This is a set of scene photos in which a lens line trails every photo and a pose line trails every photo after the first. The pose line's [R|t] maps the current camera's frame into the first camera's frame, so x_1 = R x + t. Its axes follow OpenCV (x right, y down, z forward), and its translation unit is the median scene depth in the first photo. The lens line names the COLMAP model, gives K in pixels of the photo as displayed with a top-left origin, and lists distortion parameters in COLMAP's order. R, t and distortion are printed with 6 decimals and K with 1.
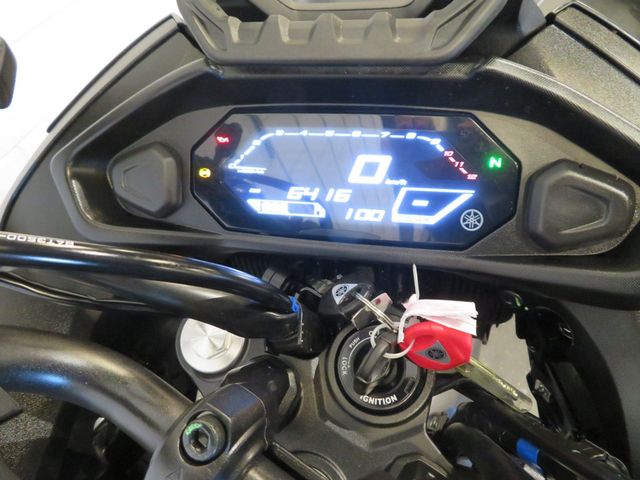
lens RADIAL K [[456.9, 0, 320.0], [0, 456.9, 240.0], [0, 0, 1]] dist [-0.009379, 0.000620]
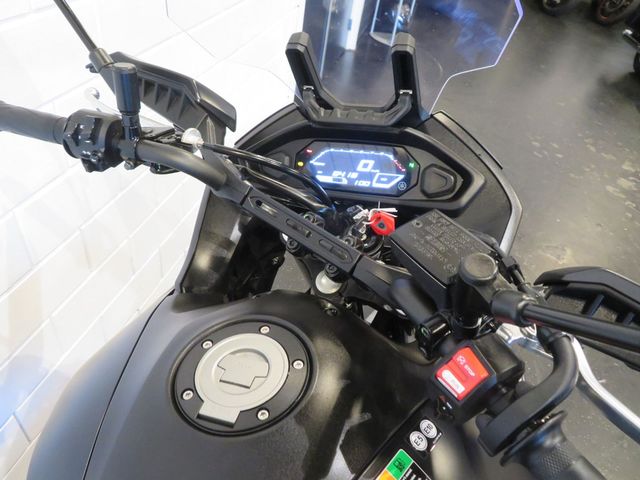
lens RADIAL K [[456.9, 0, 320.0], [0, 456.9, 240.0], [0, 0, 1]] dist [-0.009379, 0.000620]
pose [[0.994547, 0.088044, -0.055894, 0.034196], [-0.094730, 0.986830, -0.131124, 0.633447], [0.043613, 0.135704, 0.989789, -1.537537]]
